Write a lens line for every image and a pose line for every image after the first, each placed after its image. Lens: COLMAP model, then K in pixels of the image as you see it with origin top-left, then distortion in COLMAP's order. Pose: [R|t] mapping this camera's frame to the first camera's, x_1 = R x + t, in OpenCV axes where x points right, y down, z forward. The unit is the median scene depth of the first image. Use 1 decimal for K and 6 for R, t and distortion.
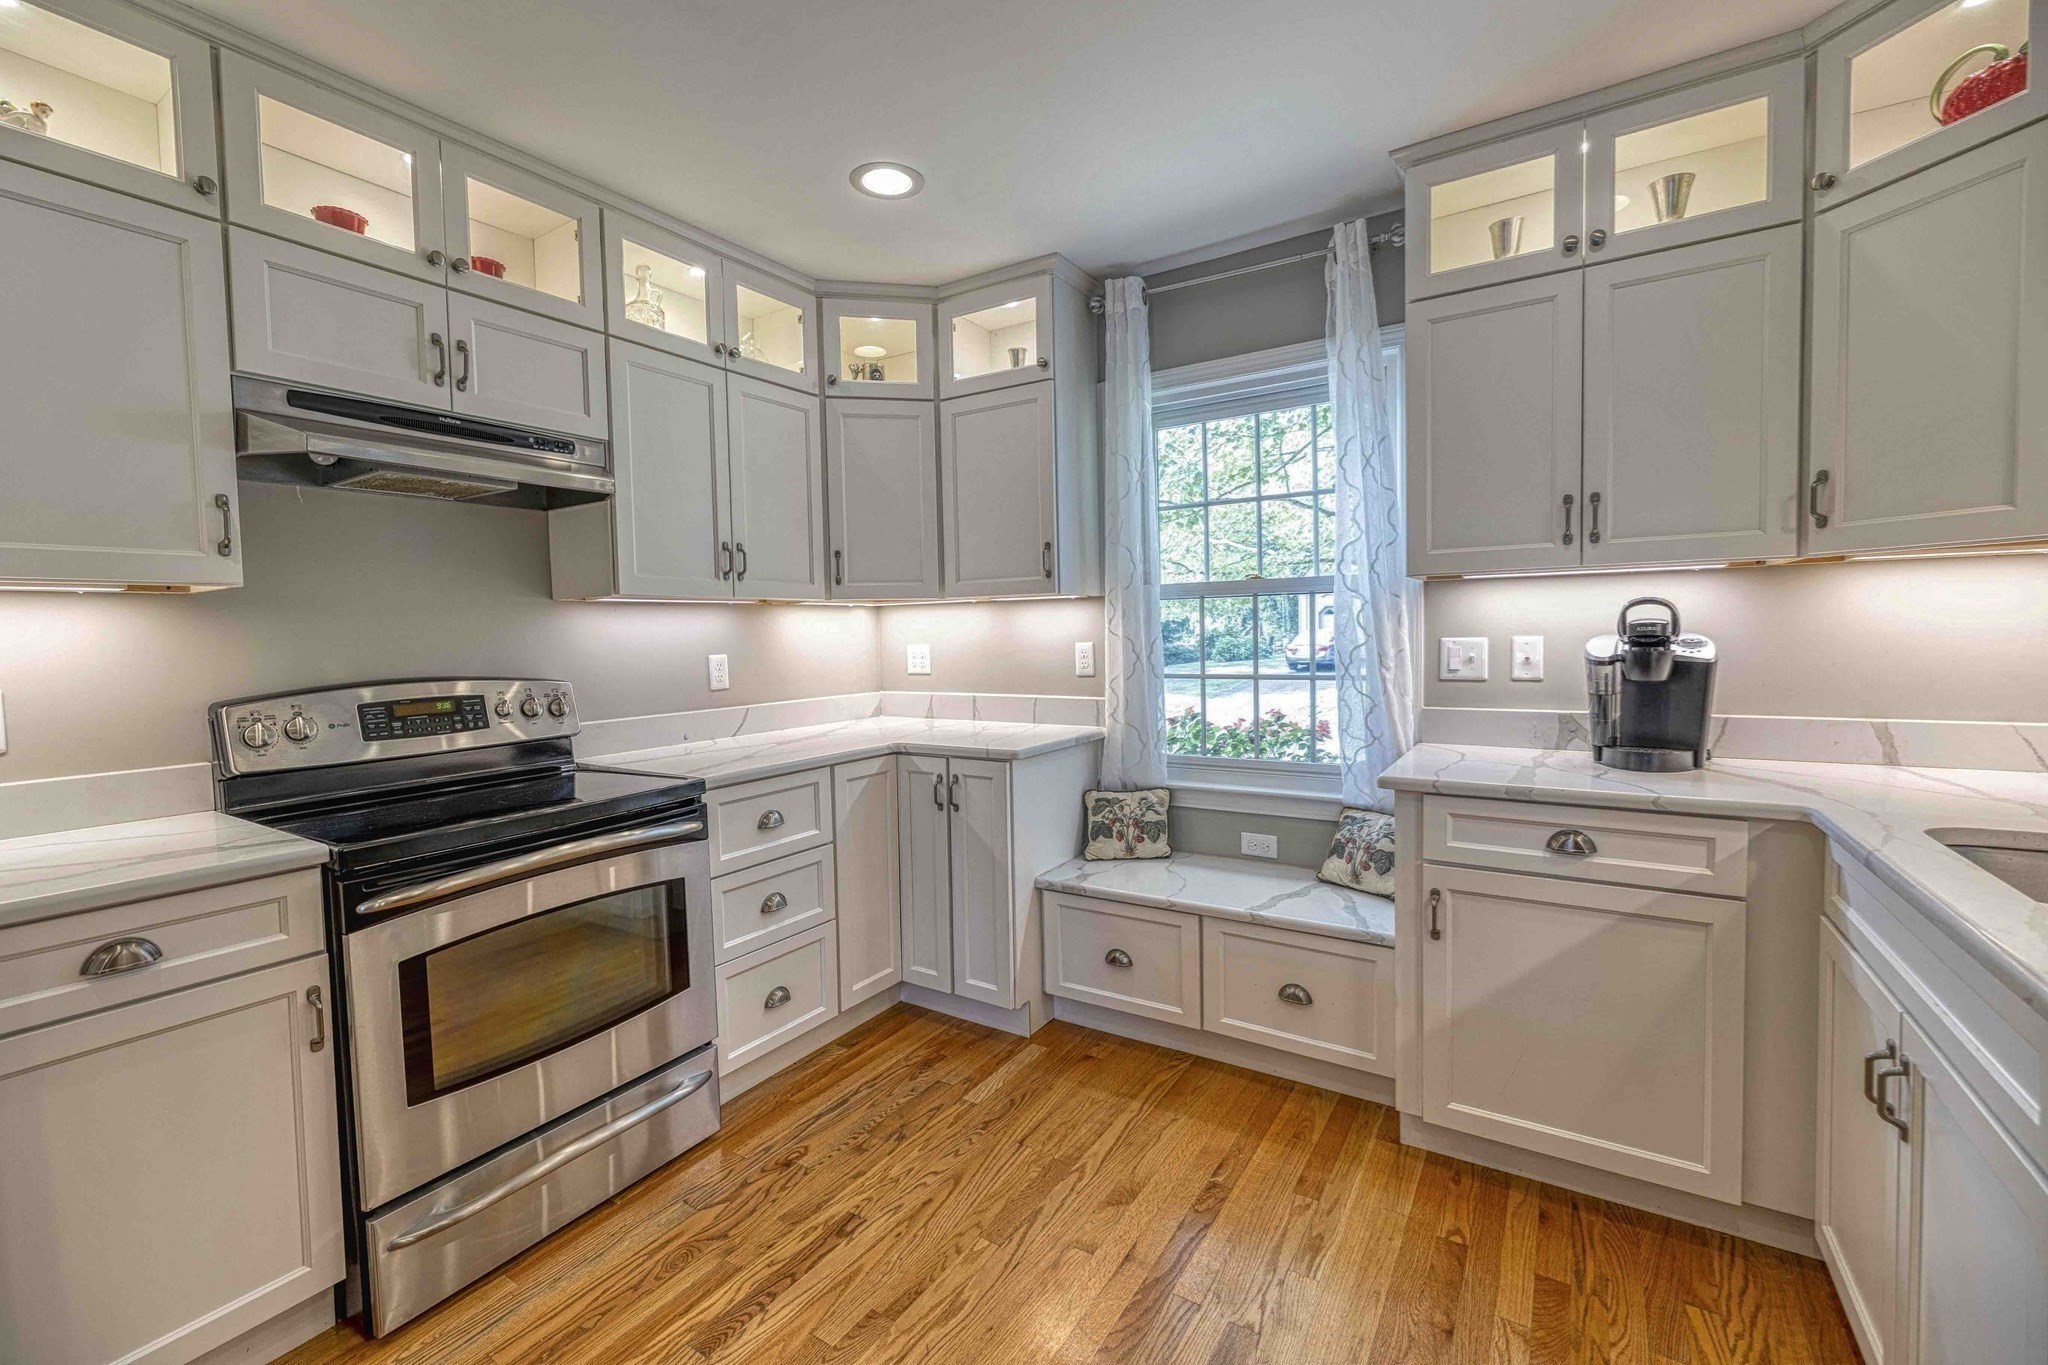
lens RADIAL K [[854.8, 0, 1017.5], [0, 854.8, 674.1], [0, 0, 1]] dist [-0.000625, -0.000900]
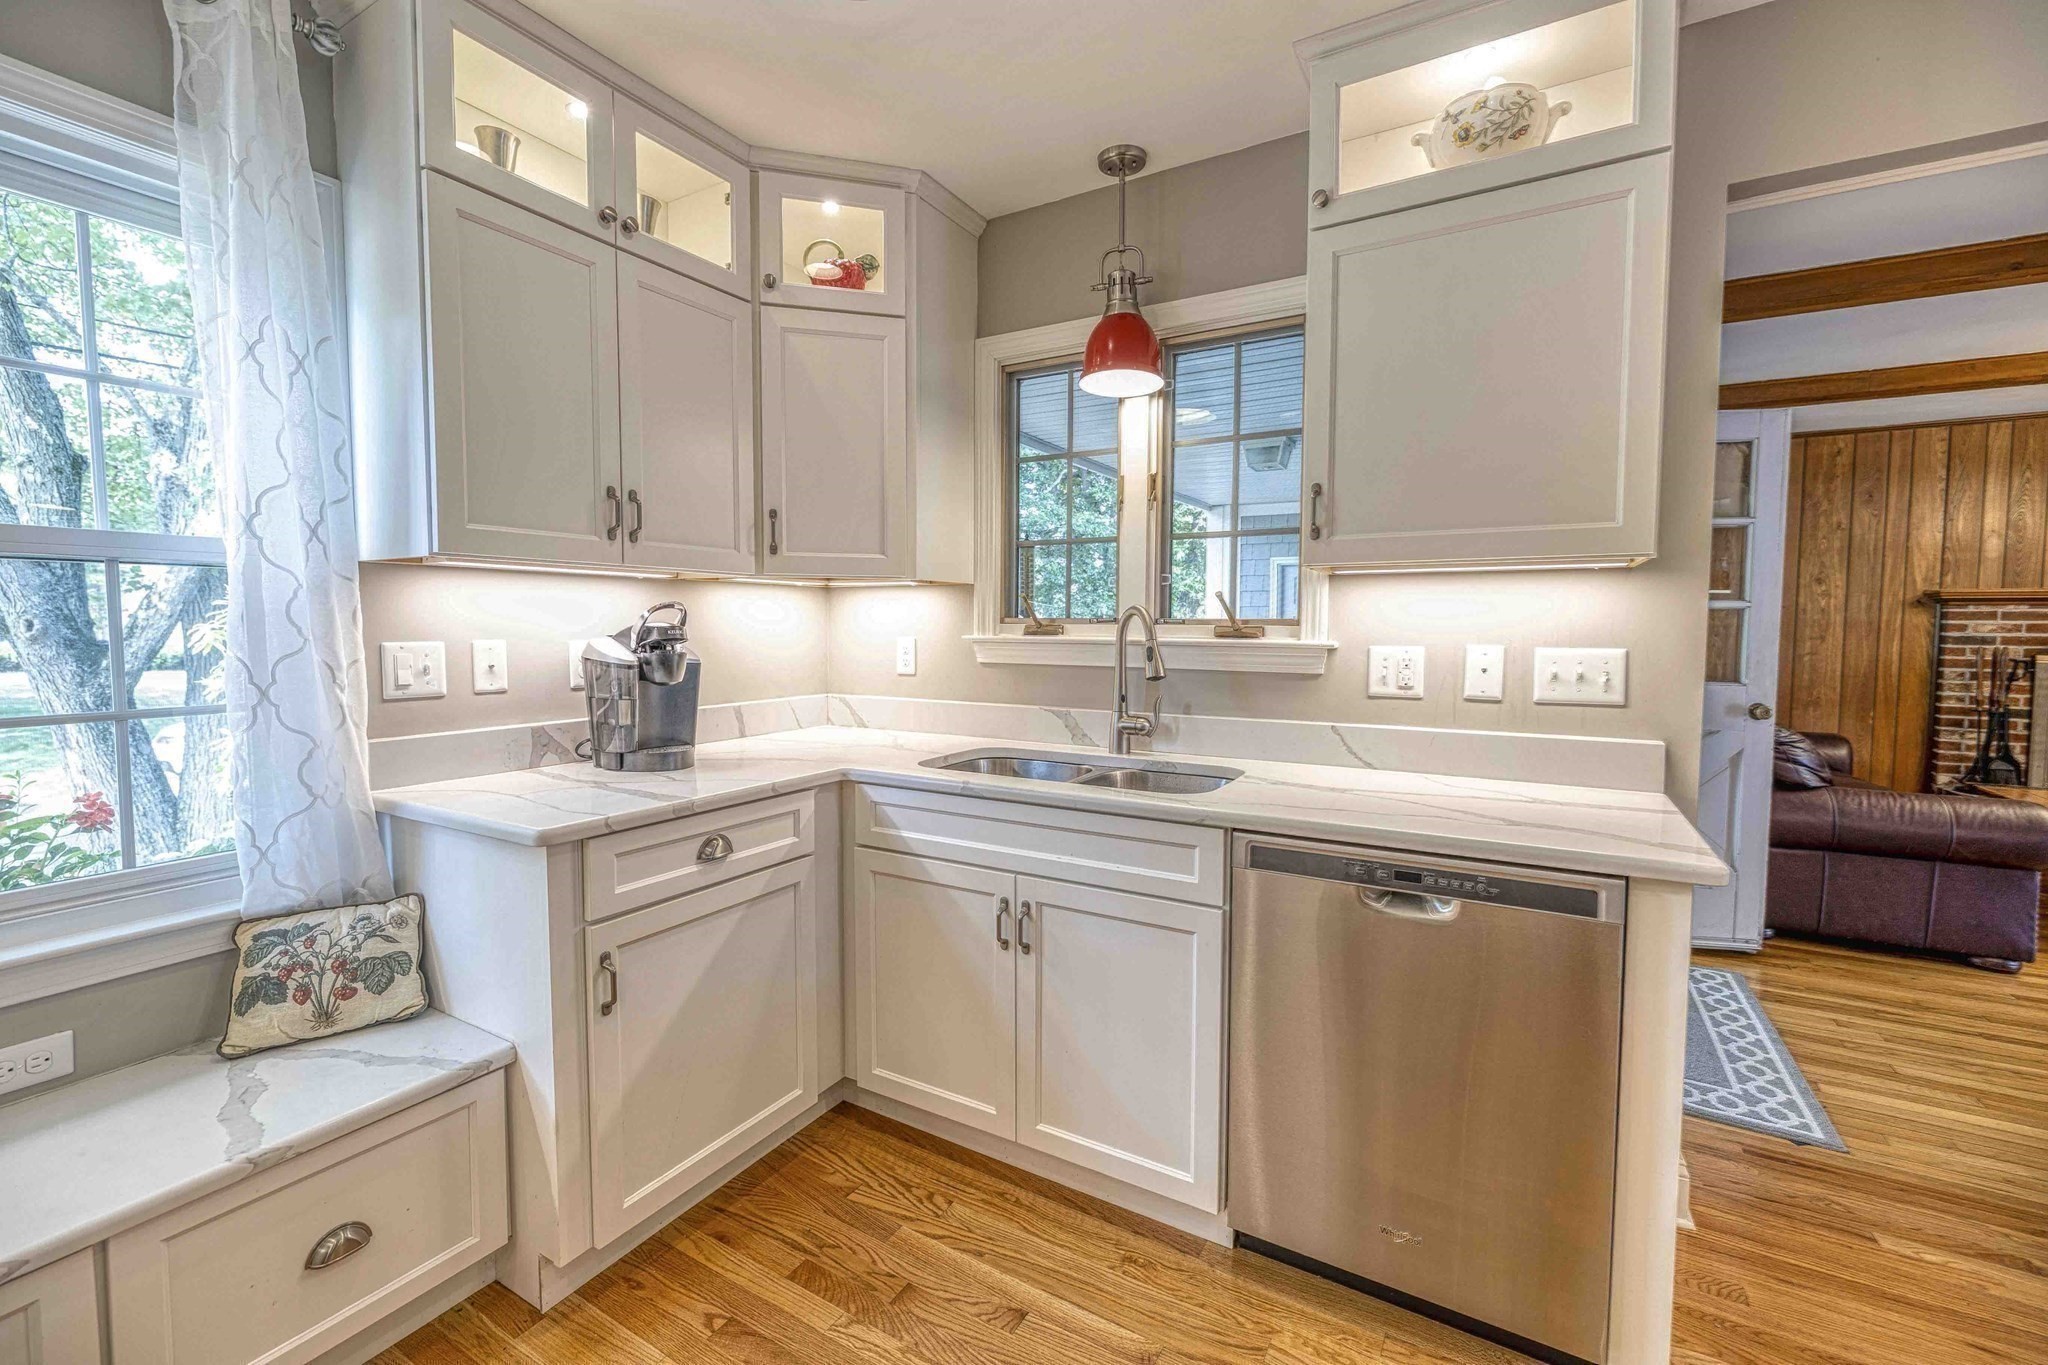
lens RADIAL K [[854.8, 0, 1015.5], [0, 854.8, 674.4], [0, 0, 1]] dist [-0.000625, -0.000900]
pose [[-0.042387, -0.038388, 0.998363, -0.266830], [0.048180, 0.998020, 0.040421, -0.019936], [-0.997939, 0.049814, -0.040454, 0.528649]]
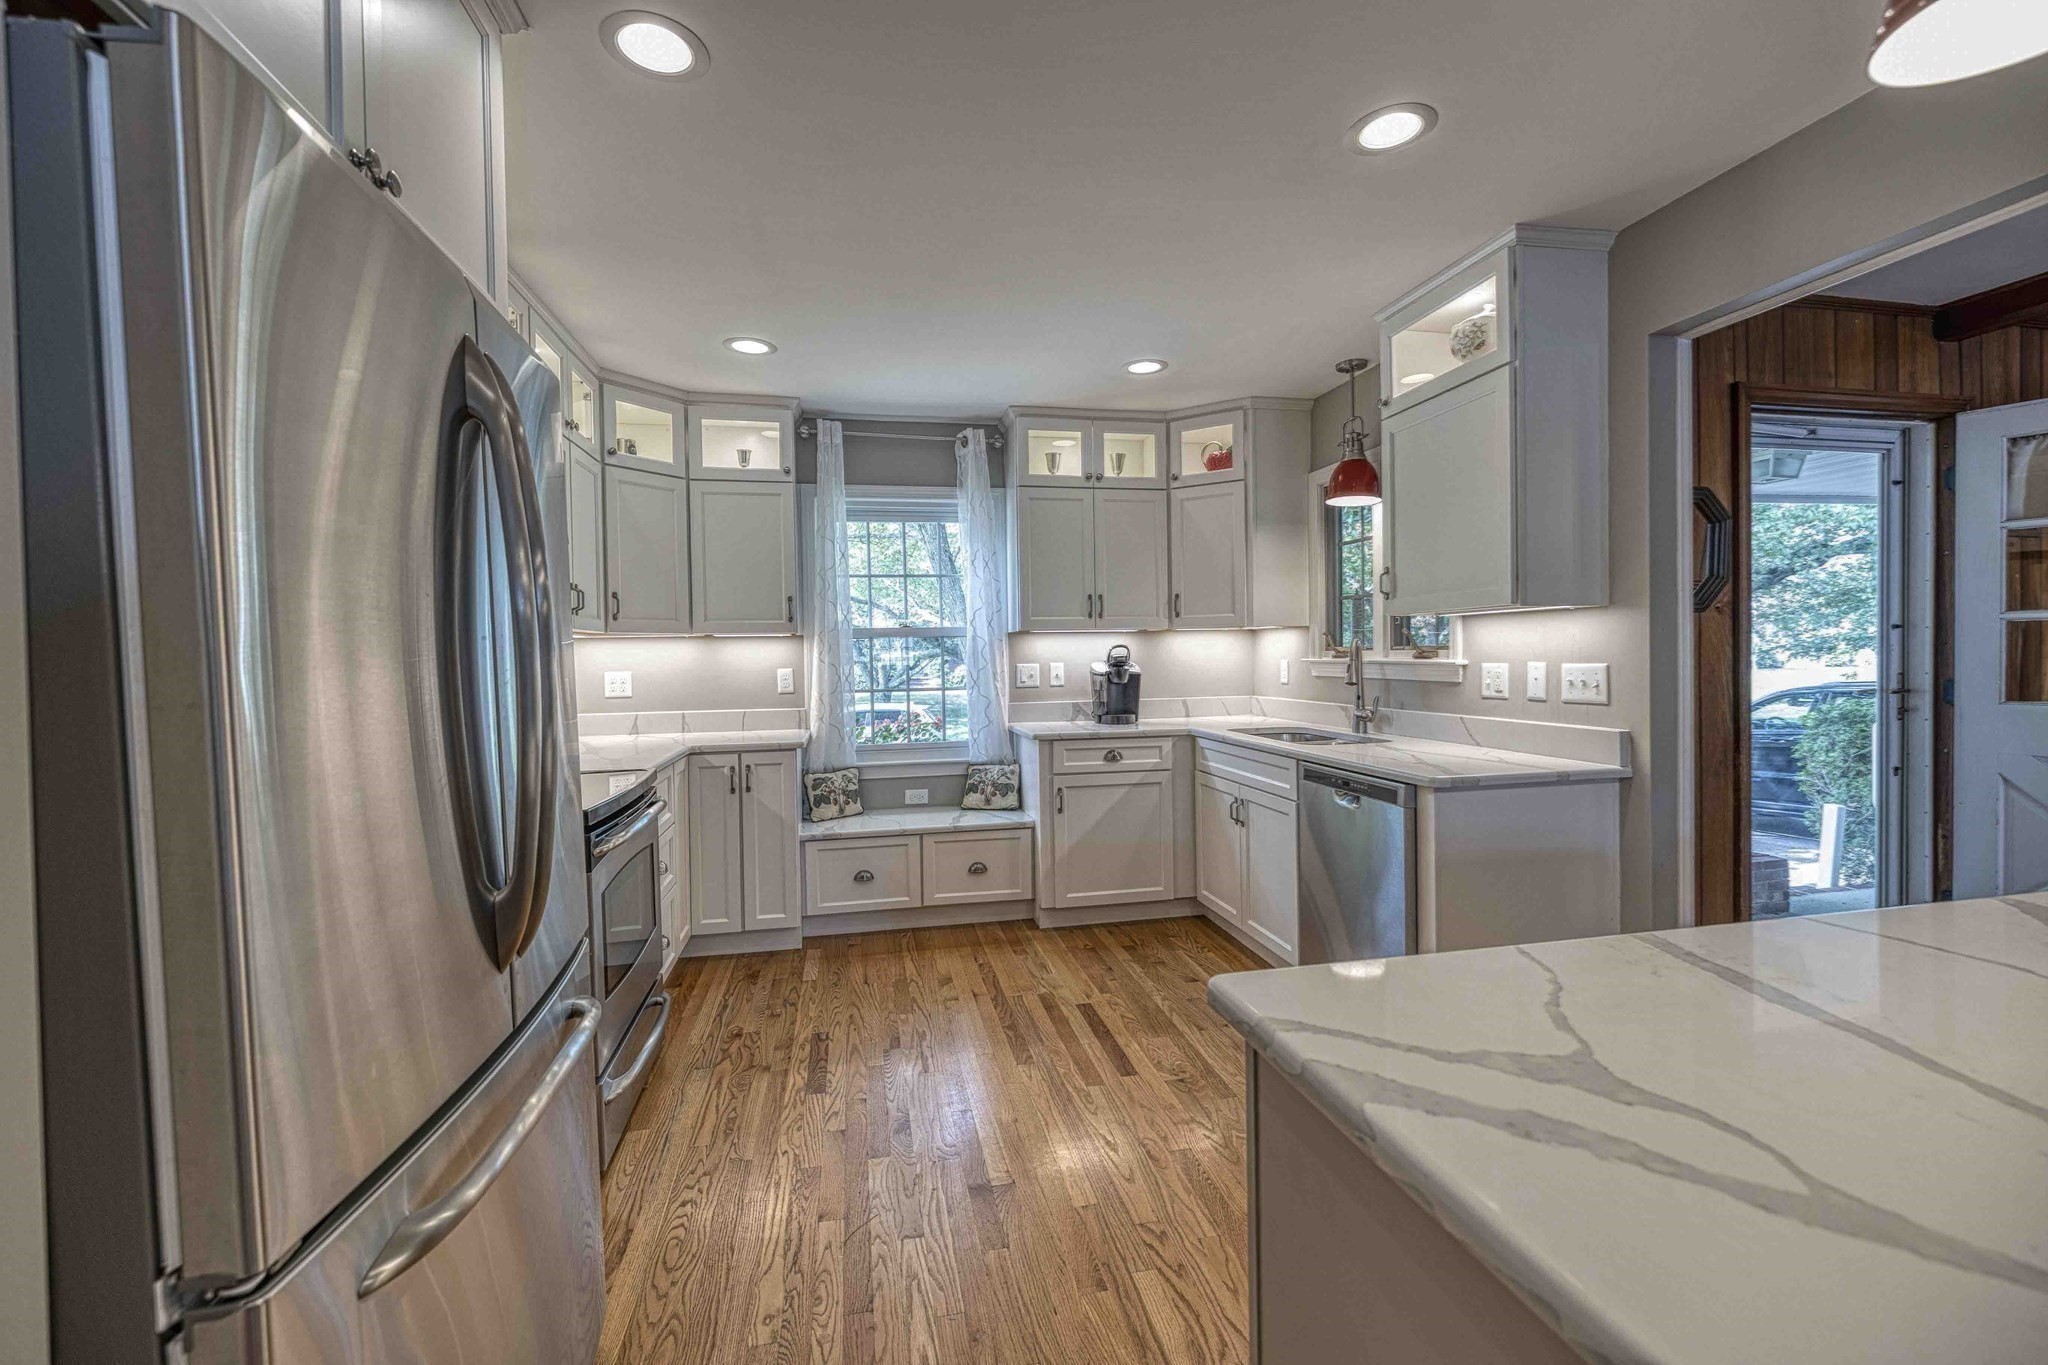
lens RADIAL K [[854.8, 0, 1020.3], [0, 854.8, 679.8], [0, 0, 1]] dist [-0.000625, -0.000900]
pose [[0.715514, -0.011709, 0.698500, -0.813378], [0.037230, 0.999078, -0.021389, 0.031545], [-0.697605, 0.041309, 0.715290, -0.317533]]
